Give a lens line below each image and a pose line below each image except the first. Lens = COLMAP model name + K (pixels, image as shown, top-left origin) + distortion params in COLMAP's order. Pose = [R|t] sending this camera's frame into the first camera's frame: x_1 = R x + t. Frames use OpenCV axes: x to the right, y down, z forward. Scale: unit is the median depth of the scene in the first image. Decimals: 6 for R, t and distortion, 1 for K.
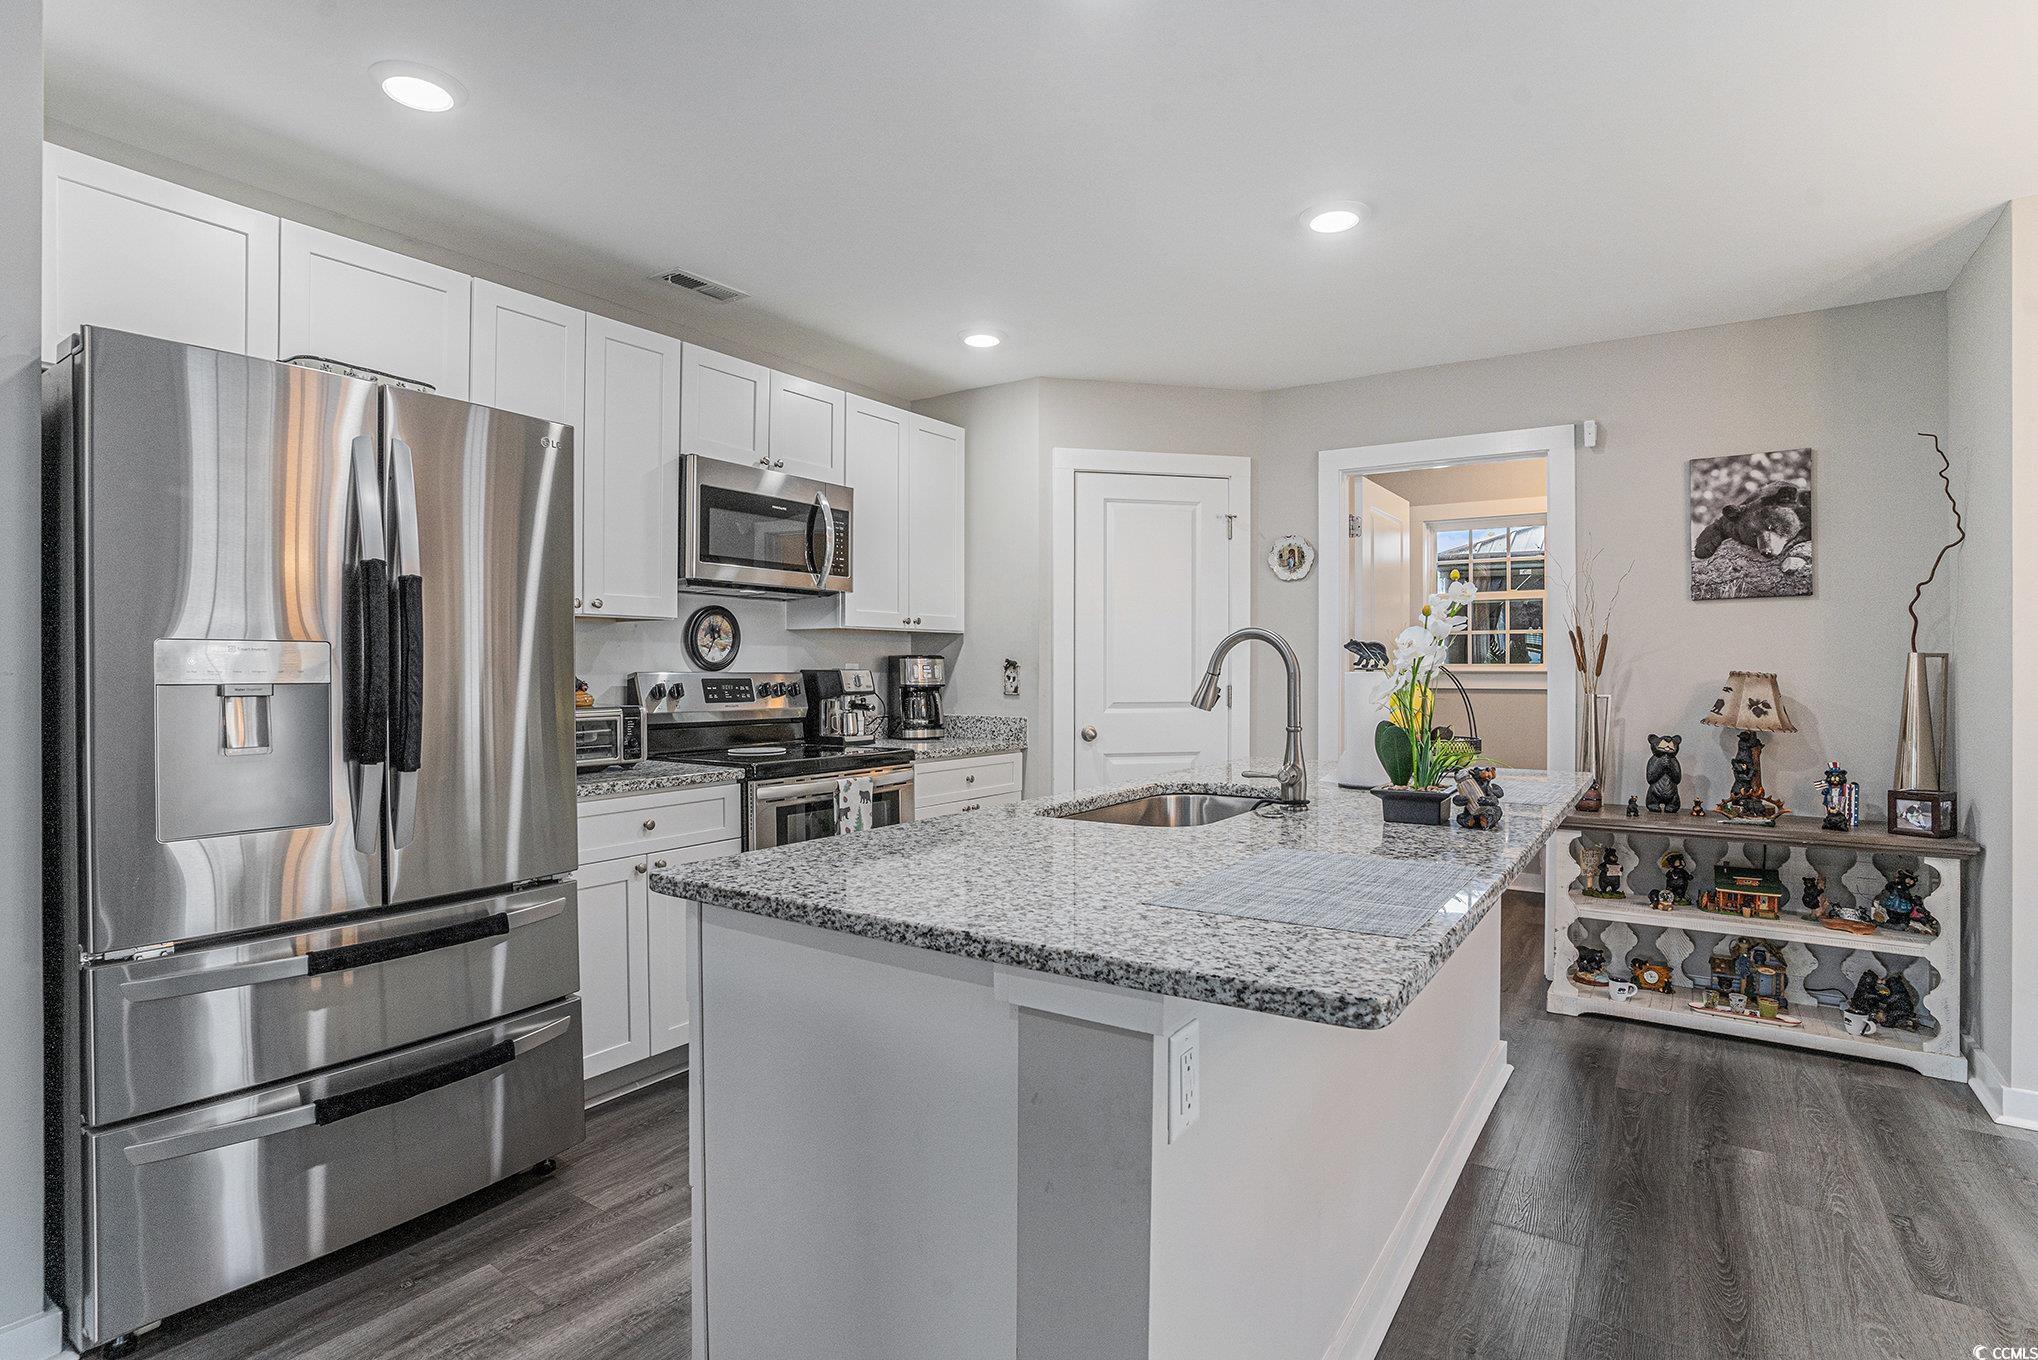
lens RADIAL K [[1021.5, 0, 1007.2], [0, 1021.5, 669.9], [0, 0, 1]] dist [-0.059580, 0.028567]
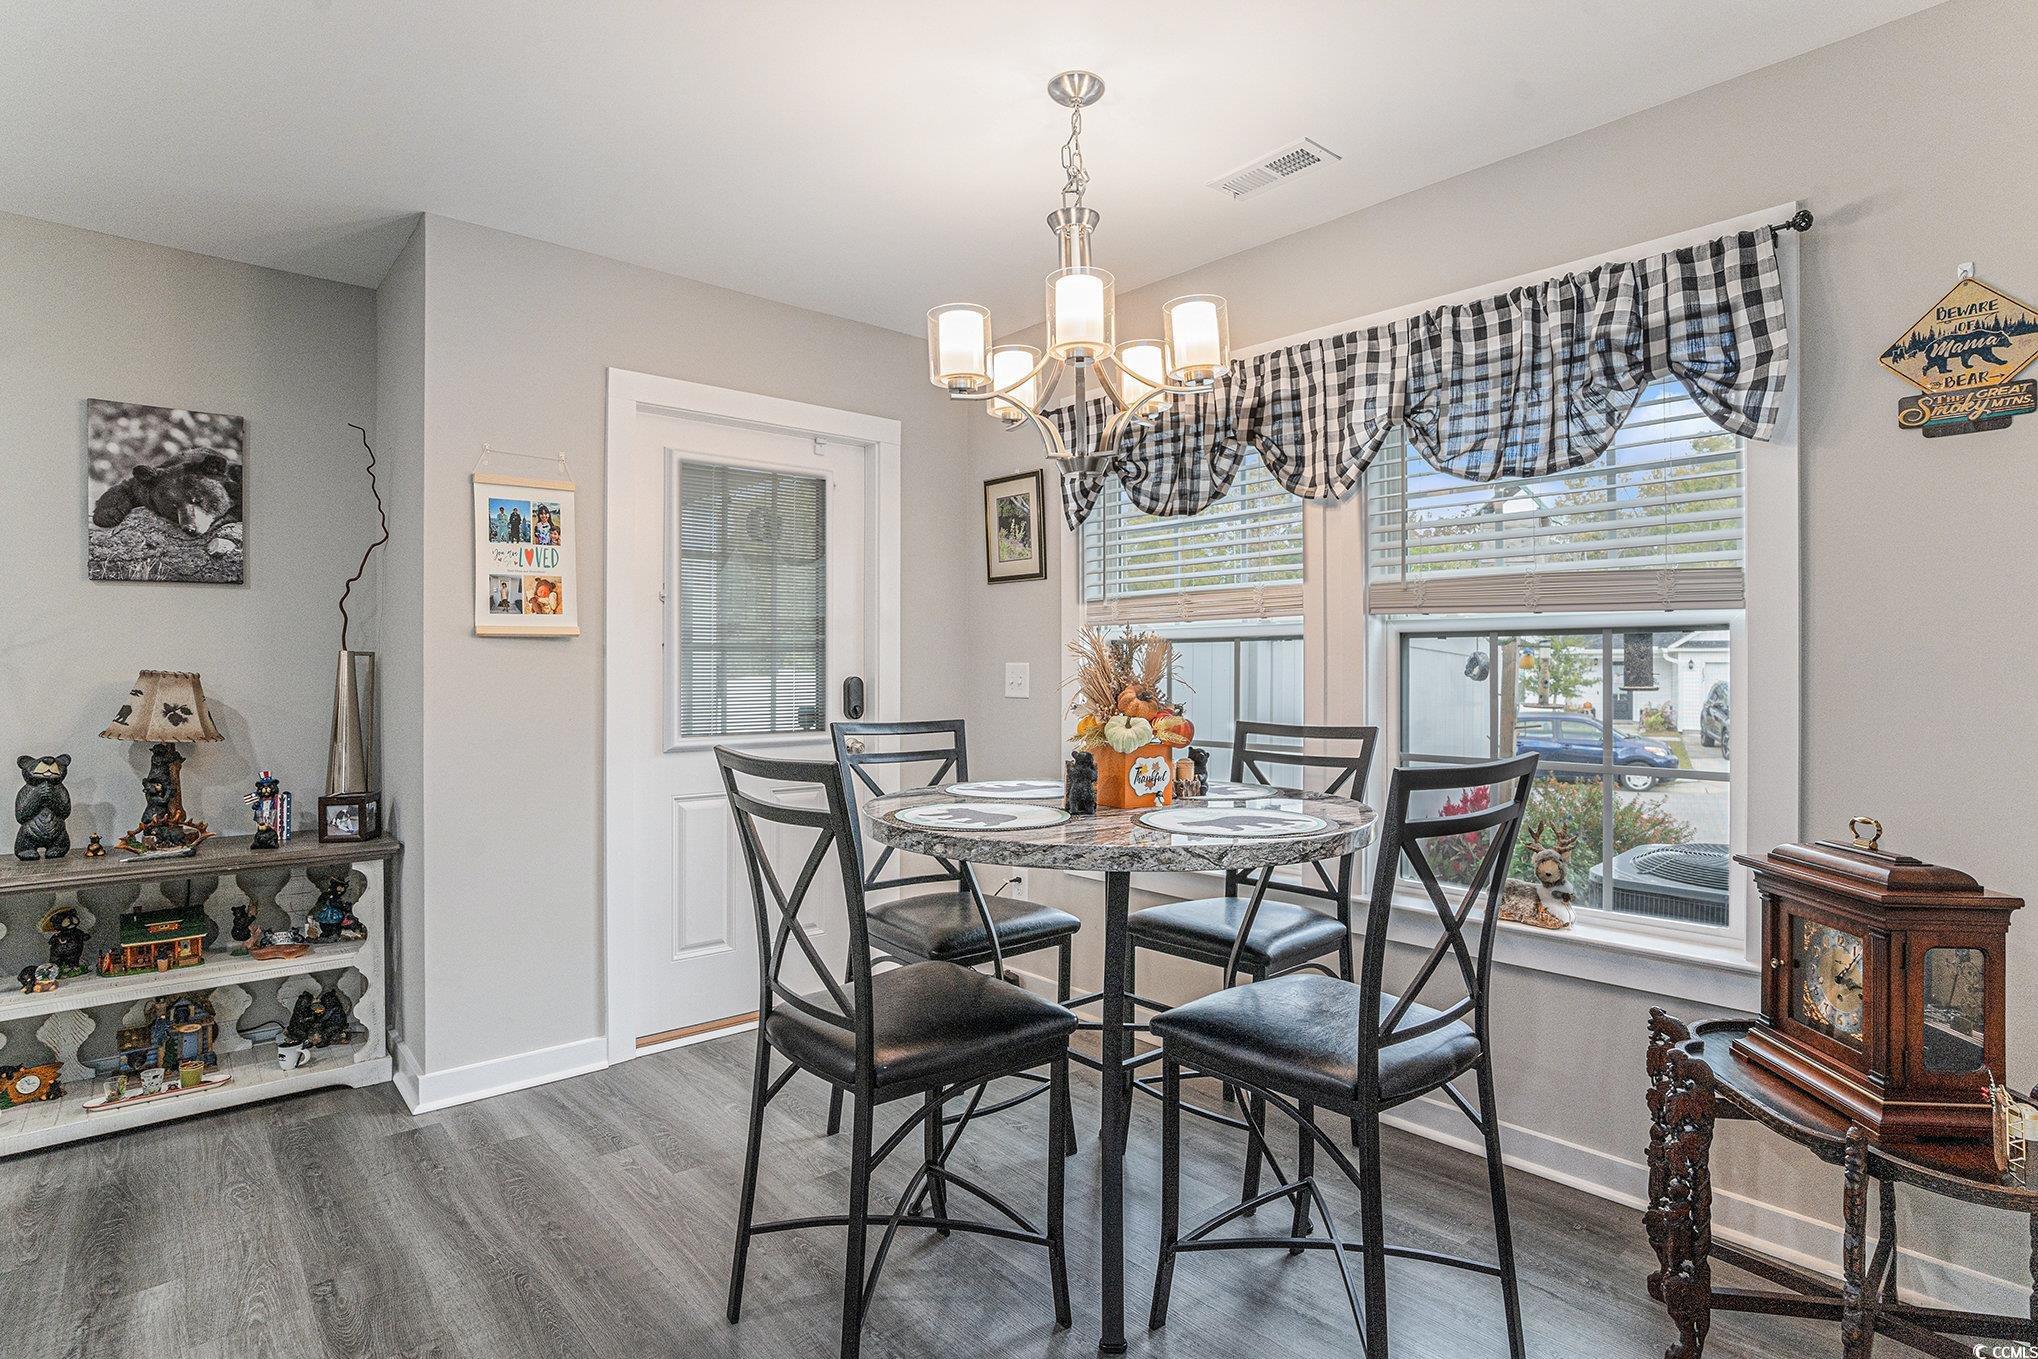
lens RADIAL K [[1021.5, 0, 1007.2], [0, 1021.5, 669.4], [0, 0, 1]] dist [-0.059580, 0.028567]
pose [[0.260077, -0.000869, 0.965588, 0.134208], [0.000041, 1.000000, 0.000889, -0.000063], [-0.965588, -0.000191, 0.260077, 0.115632]]
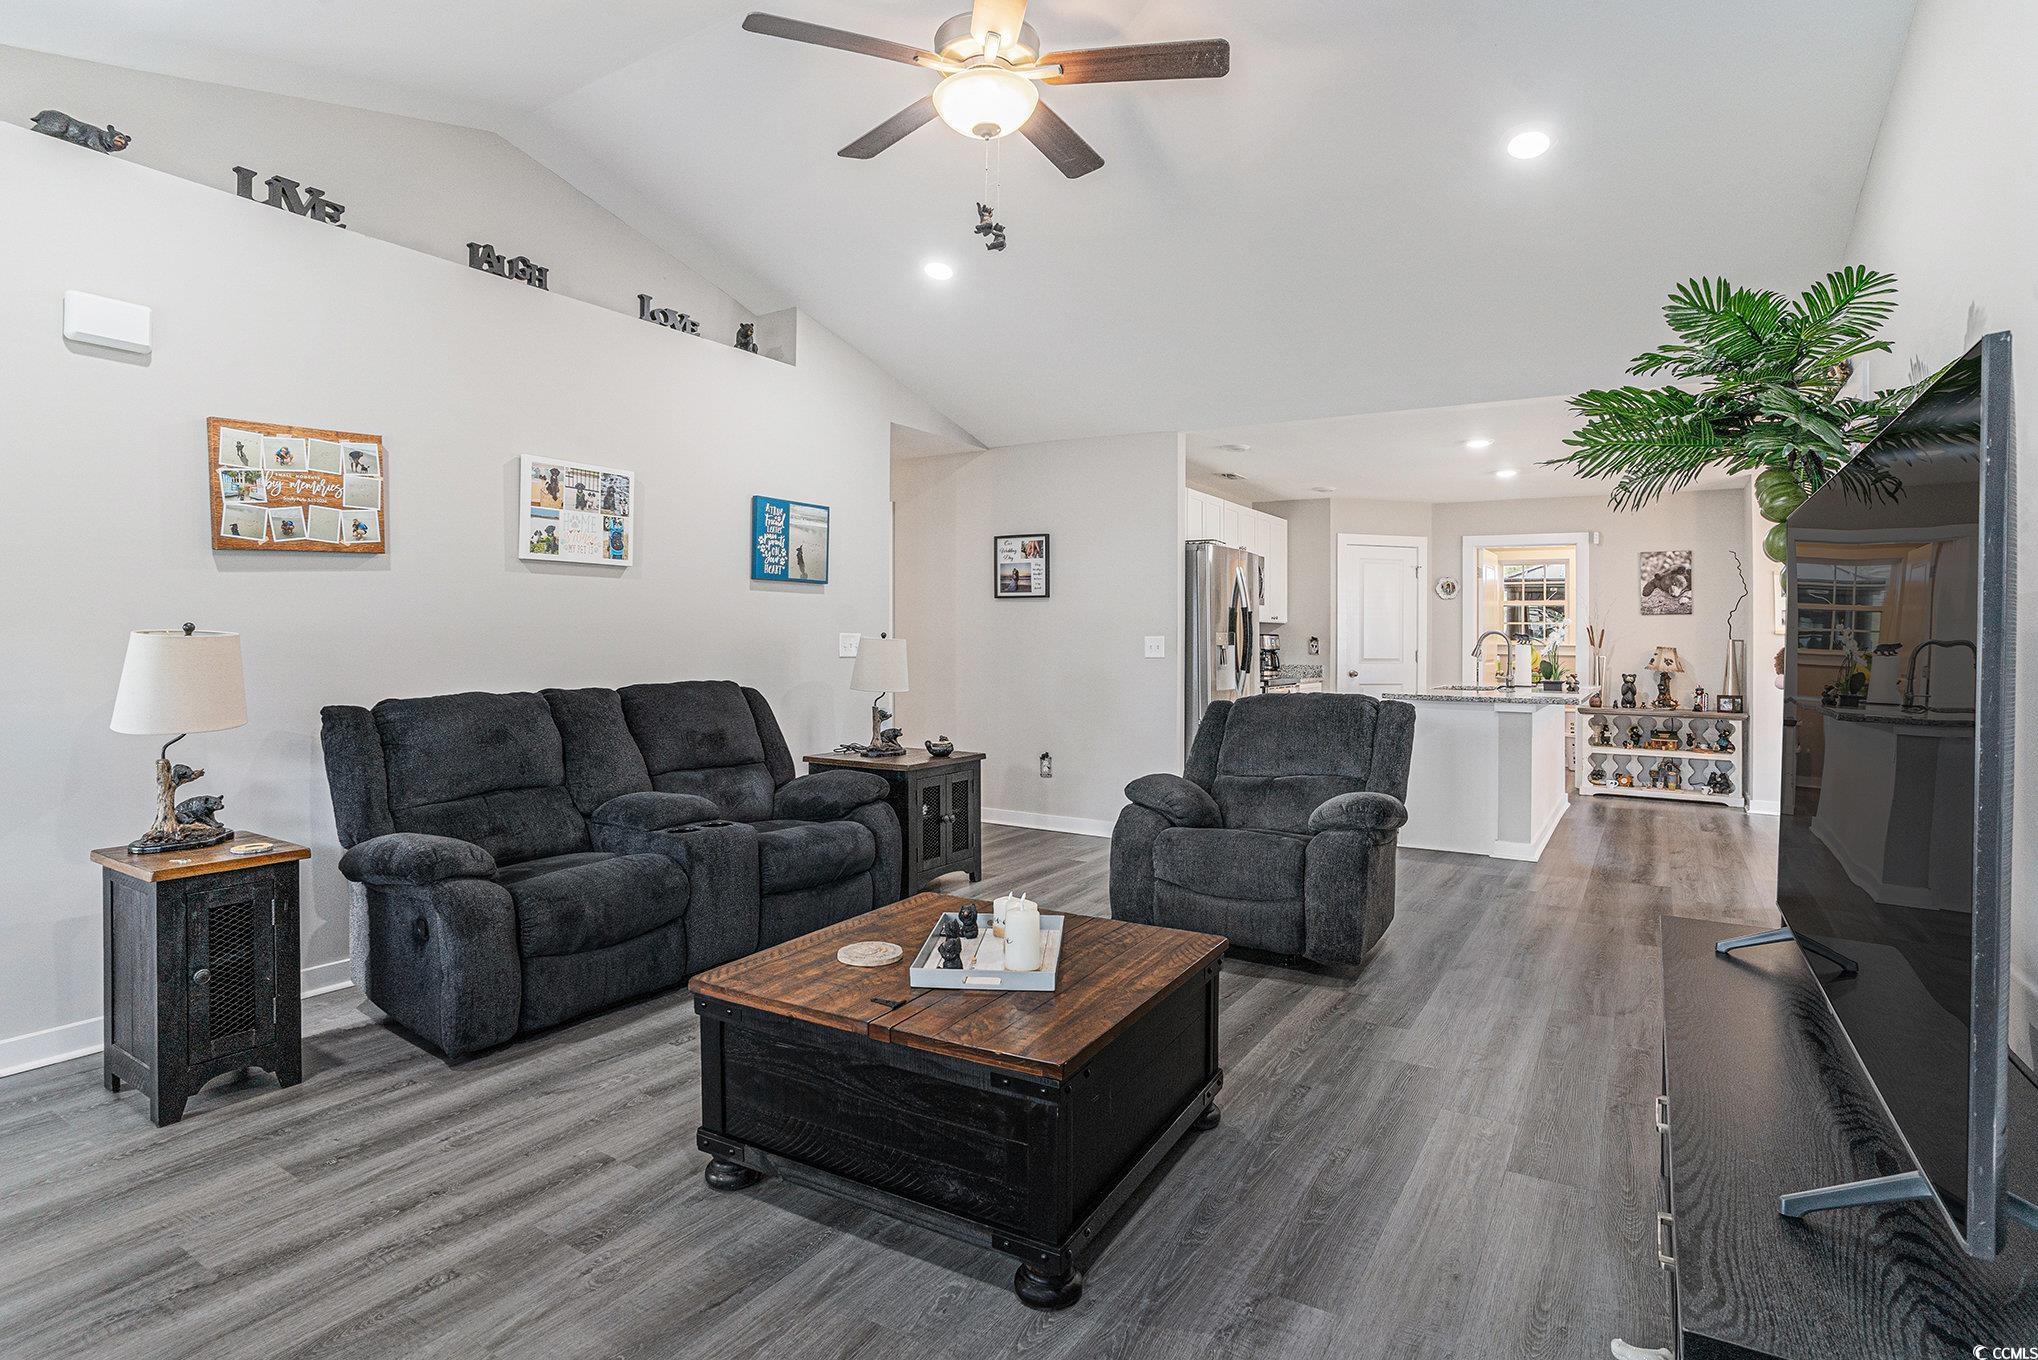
lens RADIAL K [[1098.2, 0, 1022.4], [0, 1098.2, 620.1], [0, 0, 1]] dist [0.000402, 0.000074]
pose [[0.997612, 0.011493, 0.068100, -0.935993], [-0.010216, 0.999766, -0.019064, 0.004467], [-0.068303, 0.018323, 0.997496, -1.470620]]
